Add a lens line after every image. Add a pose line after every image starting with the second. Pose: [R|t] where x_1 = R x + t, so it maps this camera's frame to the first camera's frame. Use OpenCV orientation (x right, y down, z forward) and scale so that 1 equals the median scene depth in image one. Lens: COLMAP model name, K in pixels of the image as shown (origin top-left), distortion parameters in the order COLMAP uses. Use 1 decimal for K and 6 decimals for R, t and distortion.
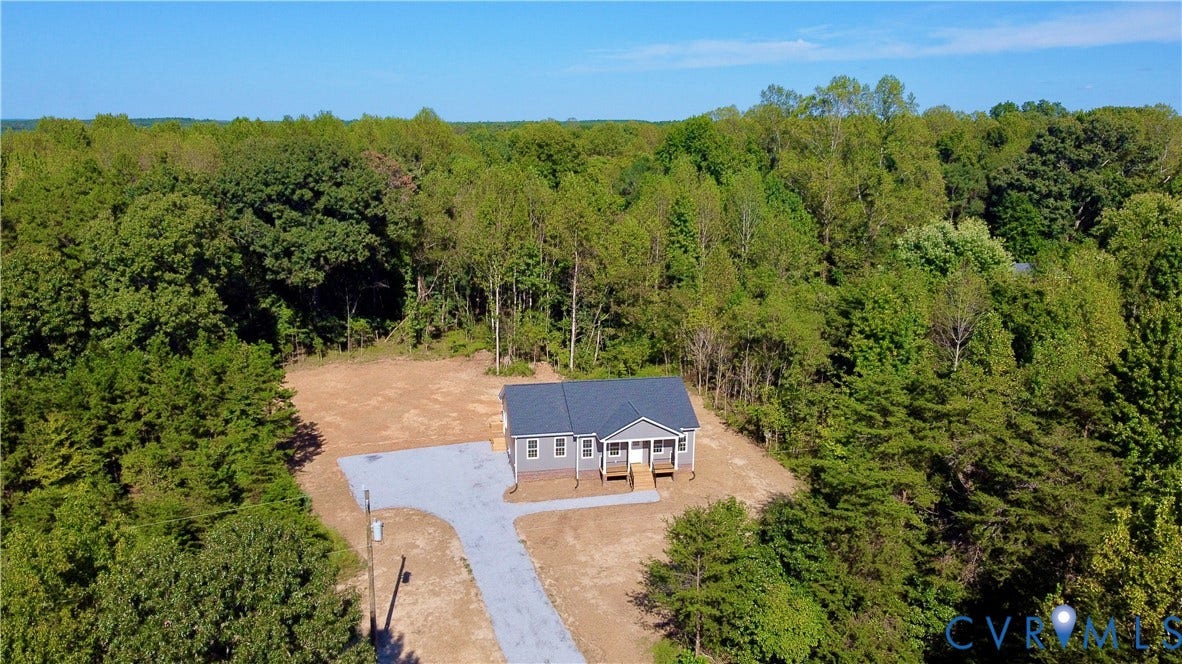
lens RADIAL K [[920.2, 0, 580.9], [0, 920.2, 324.2], [0, 0, 1]] dist [0.008939, 0.006866]
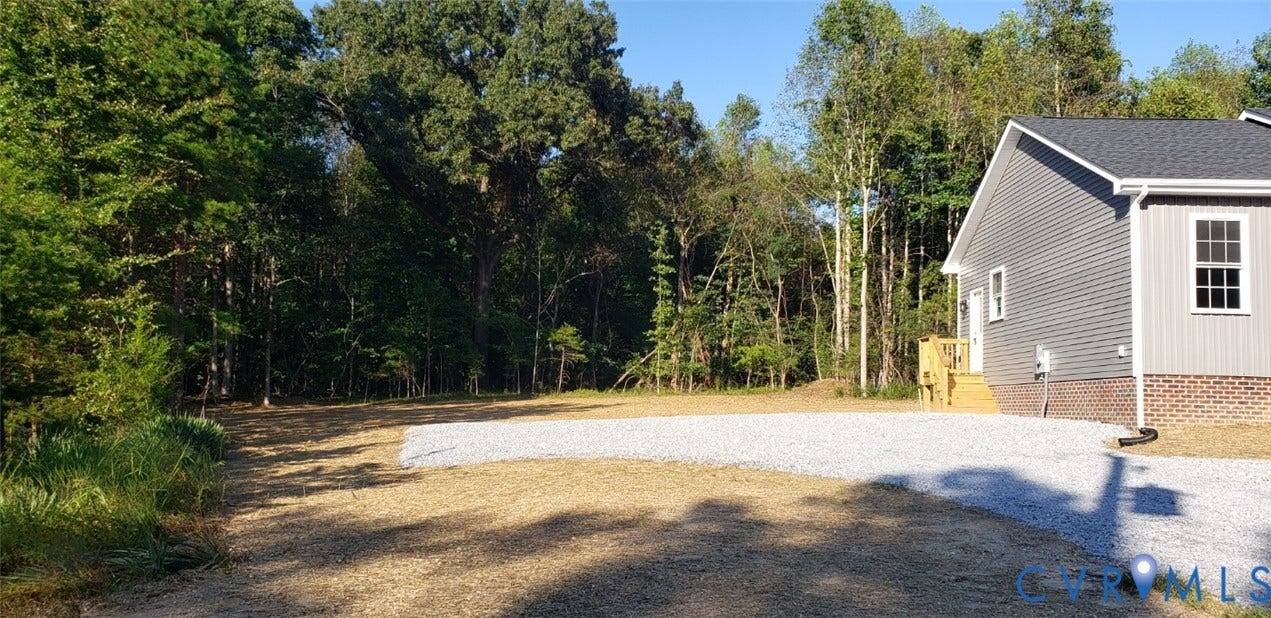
lens RADIAL K [[998.2, 0, 597.3], [0, 998.2, 335.6], [0, 0, 1]] dist [0.001528, -0.003396]
pose [[0.969965, -0.006251, -0.243163, -0.134255], [-0.066016, 0.955385, -0.287892, 0.225473], [0.234113, 0.295298, 0.926277, 0.758491]]
